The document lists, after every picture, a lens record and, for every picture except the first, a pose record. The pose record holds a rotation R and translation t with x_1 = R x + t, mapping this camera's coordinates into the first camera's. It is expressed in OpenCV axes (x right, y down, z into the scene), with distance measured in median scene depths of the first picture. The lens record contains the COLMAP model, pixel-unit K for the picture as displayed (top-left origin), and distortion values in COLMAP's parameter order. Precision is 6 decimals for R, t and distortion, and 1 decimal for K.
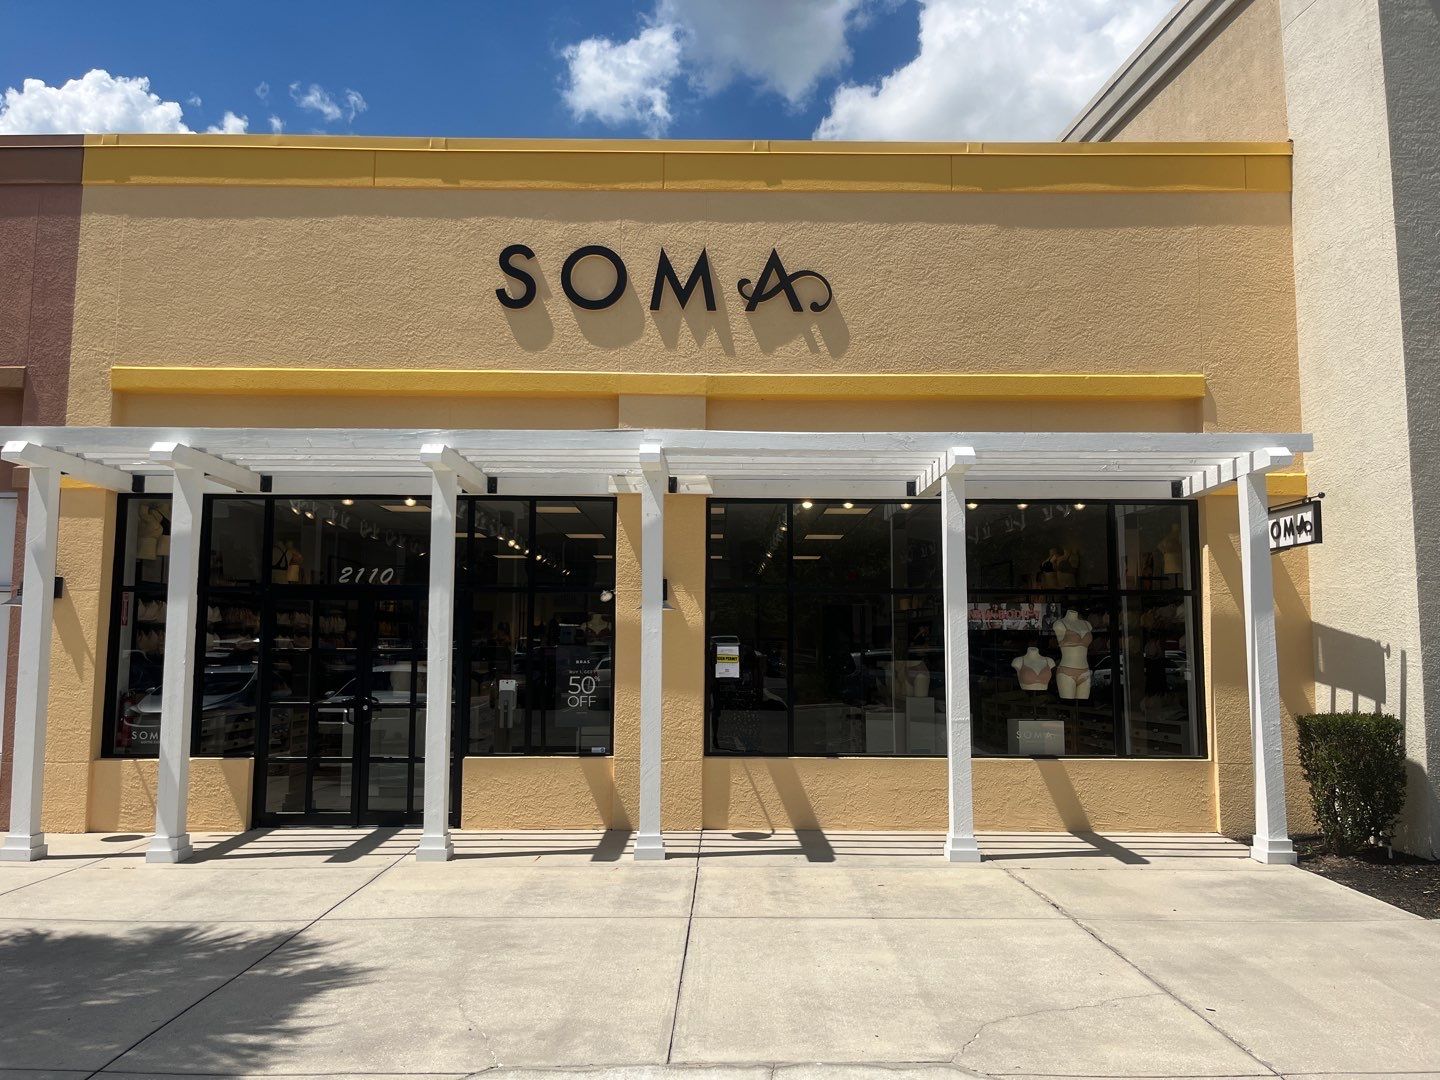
lens RADIAL K [[1098.1, 0, 722.8], [0, 1098.1, 538.6], [0, 0, 1]] dist [0.048215, -0.059709]
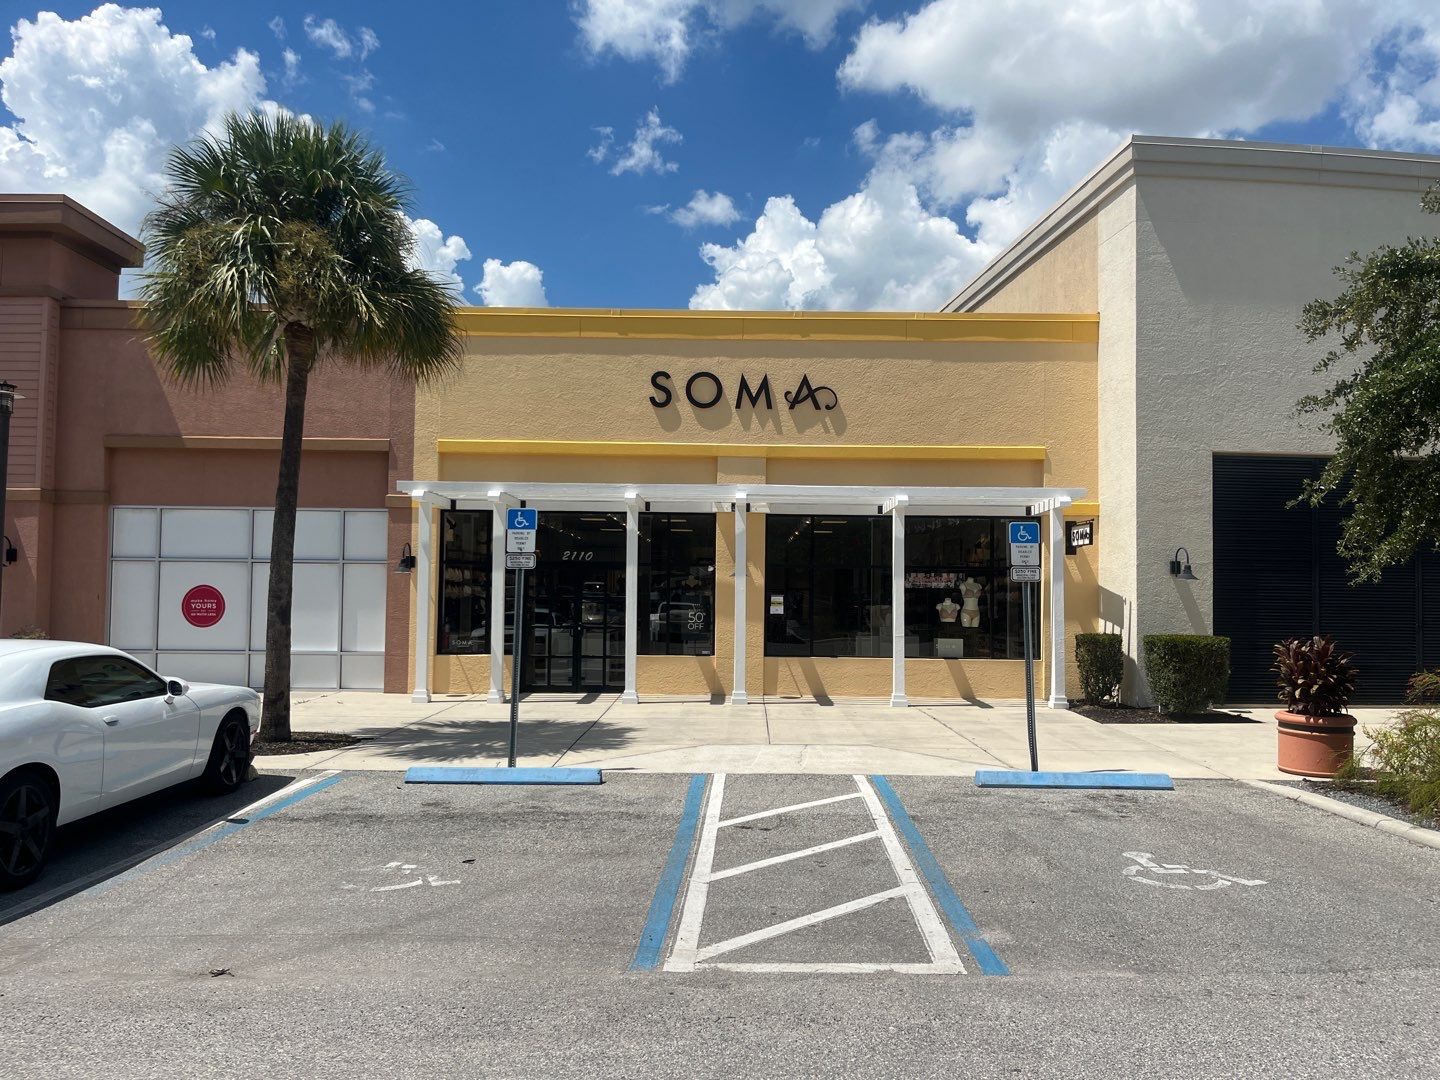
lens RADIAL K [[1098.1, 0, 725.5], [0, 1098.1, 550.1], [0, 0, 1]] dist [0.048215, -0.059709]
pose [[0.999892, 0.006642, -0.013096, -0.057098], [-0.005815, 0.998050, 0.062150, -0.089276], [0.013483, -0.062067, 0.997981, -0.793754]]
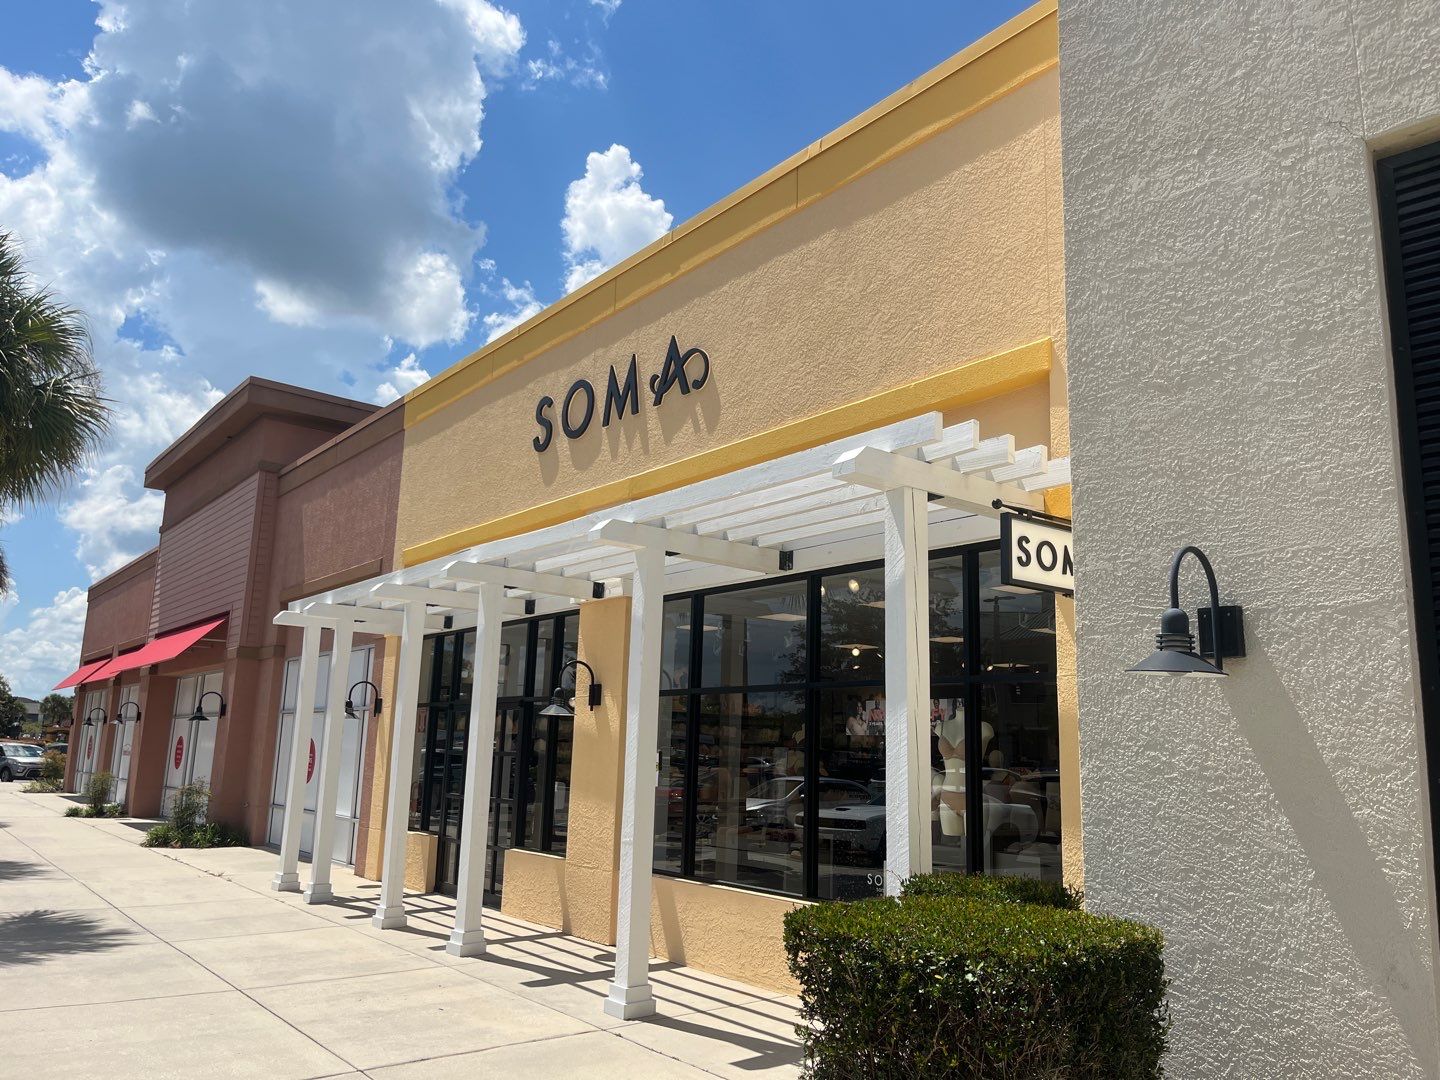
lens RADIAL K [[1098.1, 0, 717.2], [0, 1098.1, 546.6], [0, 0, 1]] dist [0.048215, -0.059709]
pose [[0.604841, -0.135723, -0.784695, 0.805700], [0.052574, 0.990025, -0.130713, 0.047868], [0.794609, 0.037806, 0.605944, 0.455089]]
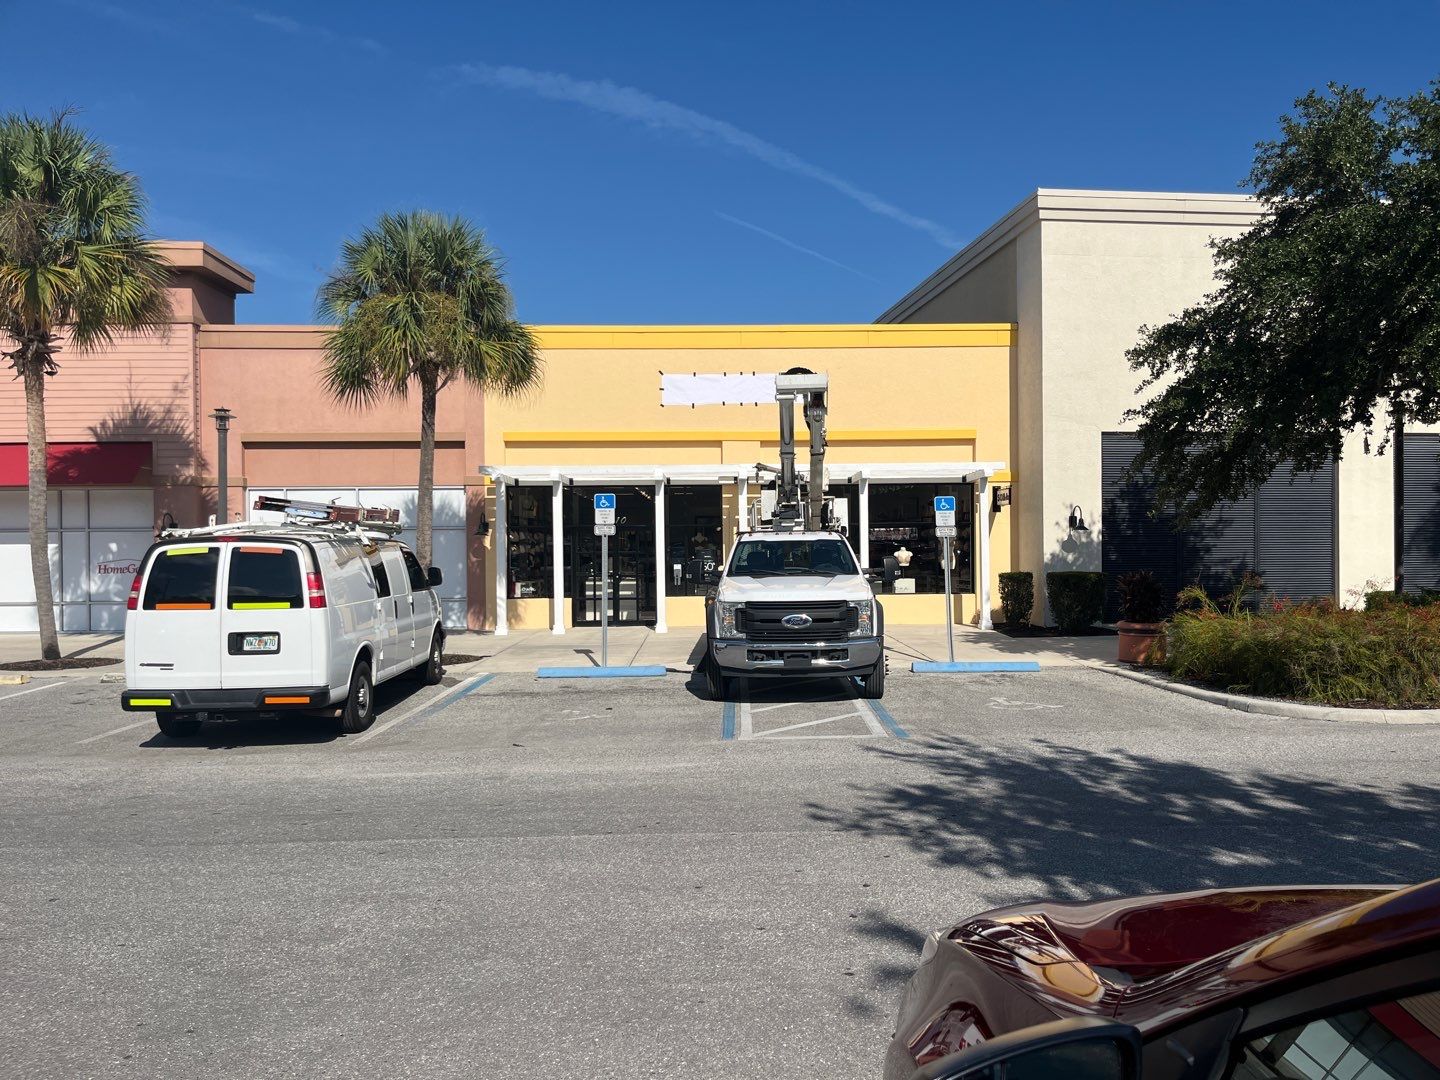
lens RADIAL K [[1098.1, 0, 725.8], [0, 1098.1, 542.9], [0, 0, 1]] dist [0.048215, -0.059709]
pose [[0.999884, -0.012725, 0.008392, -0.108341], [0.011806, 0.994741, 0.101744, -0.148910], [-0.009643, -0.101633, 0.994775, -1.288854]]
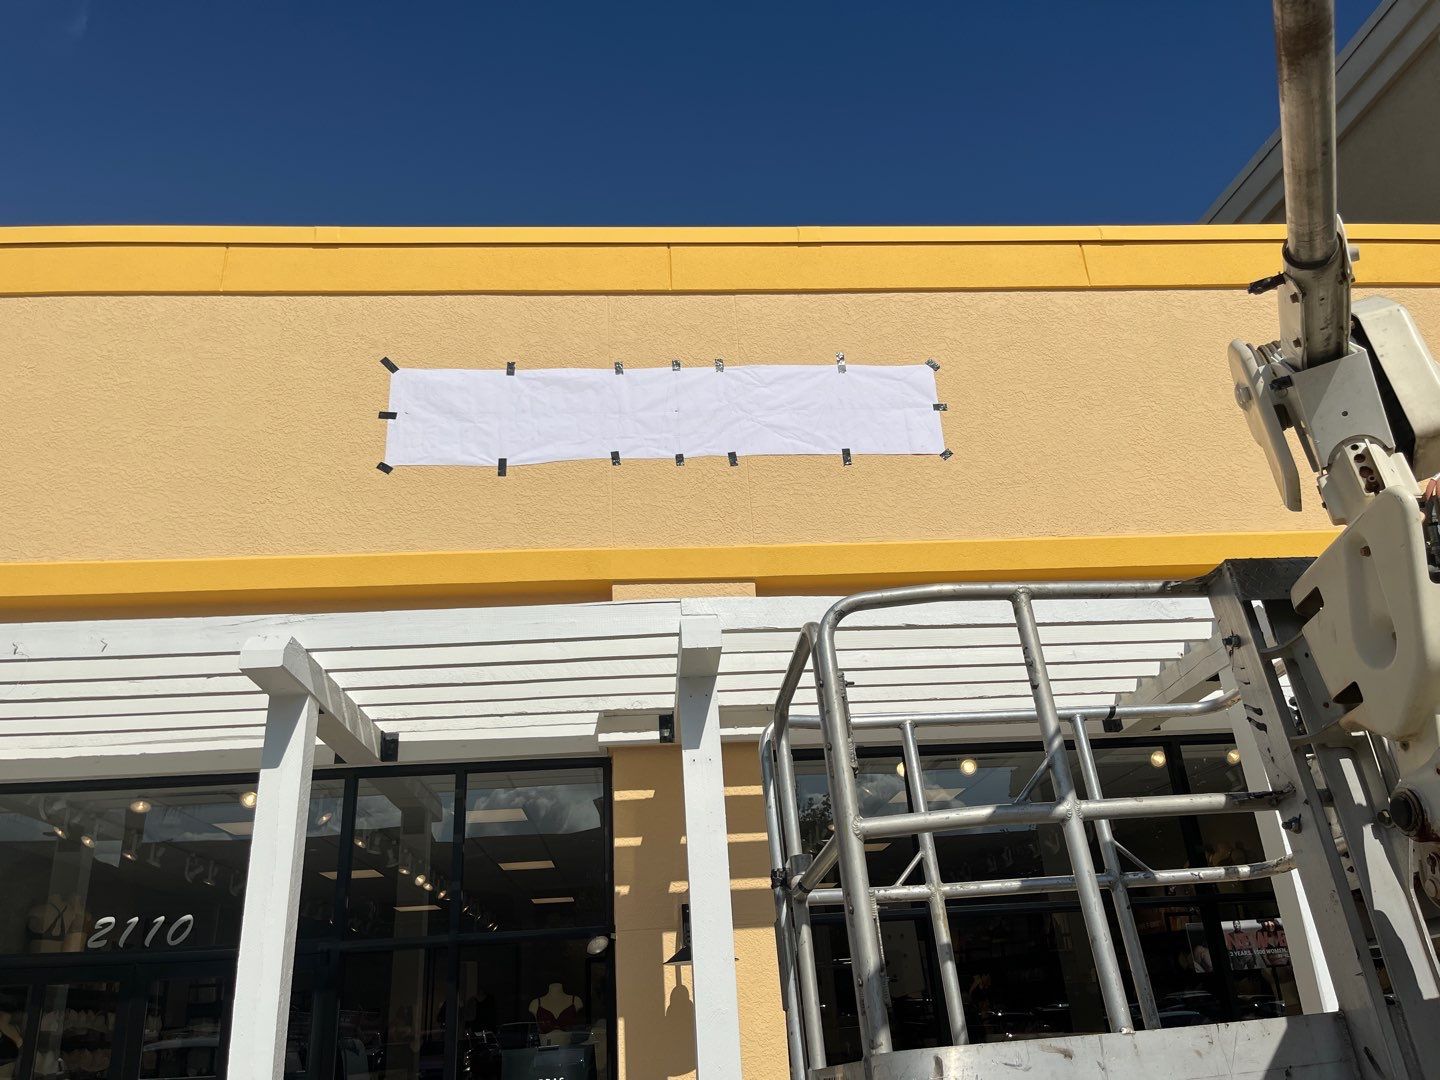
lens RADIAL K [[1098.1, 0, 718.8], [0, 1098.1, 545.2], [0, 0, 1]] dist [0.048215, -0.059709]
pose [[0.996530, -0.032004, 0.076831, -0.080799], [0.053546, 0.953237, -0.297444, 0.029950], [-0.063719, 0.300526, 0.951643, 0.415900]]
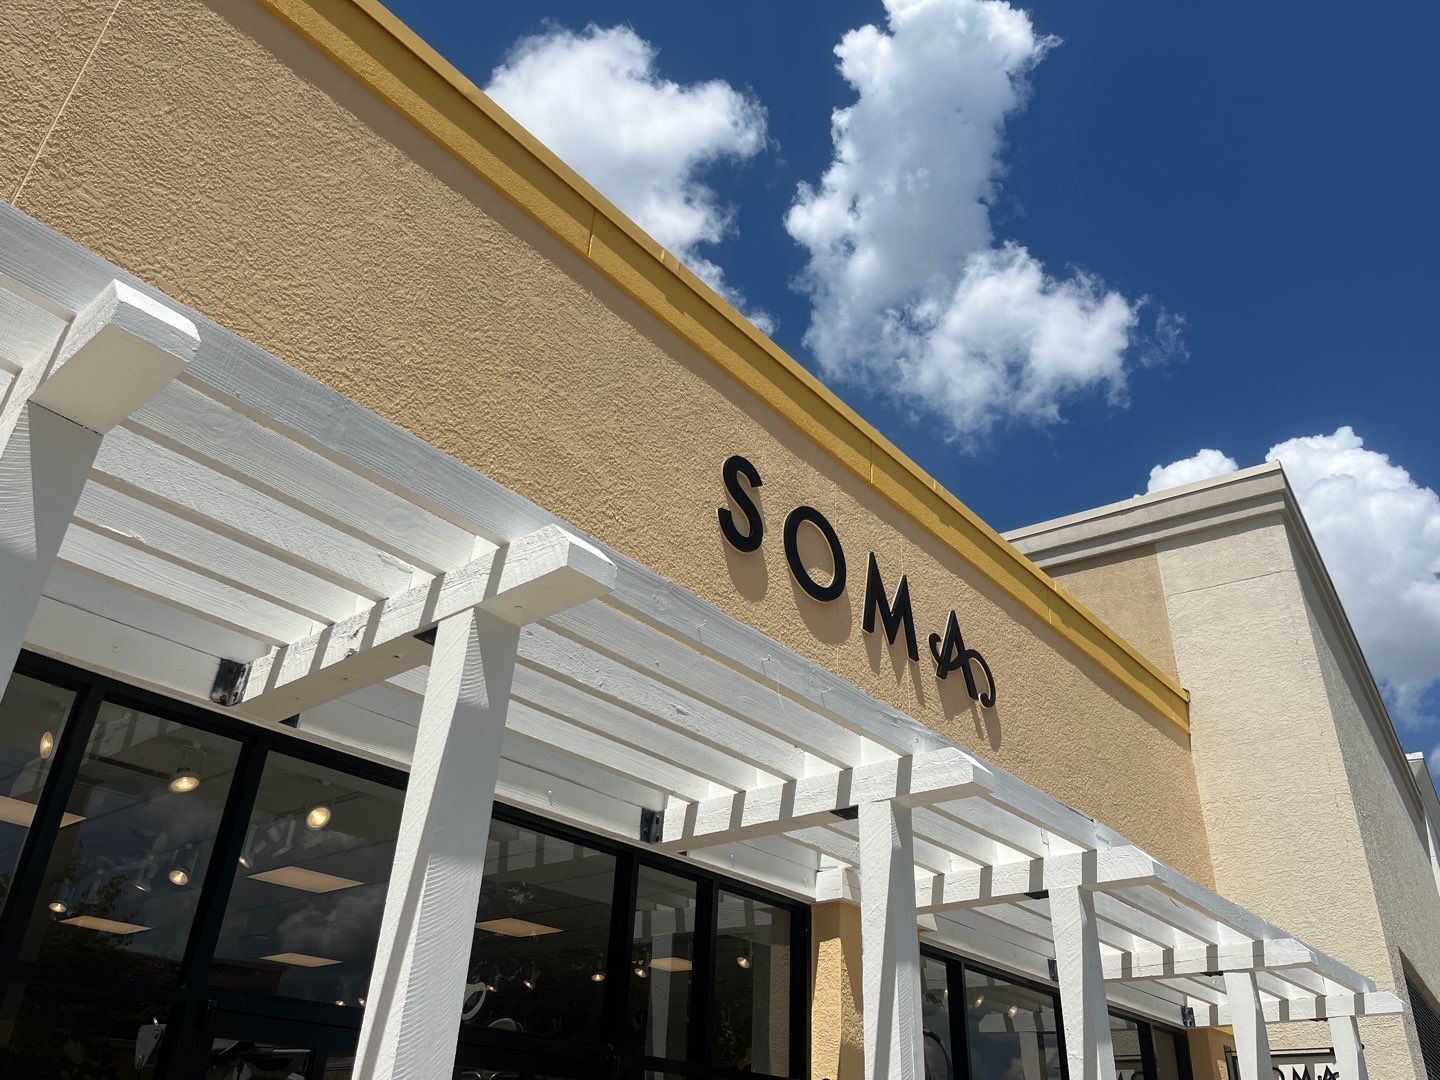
lens RADIAL K [[1098.1, 0, 722.7], [0, 1098.1, 538.8], [0, 0, 1]] dist [0.048215, -0.059709]
pose [[0.646829, 0.402920, 0.647509, -0.584335], [-0.116834, 0.891372, -0.437956, 0.049899], [-0.753633, 0.207632, 0.623640, 0.631034]]
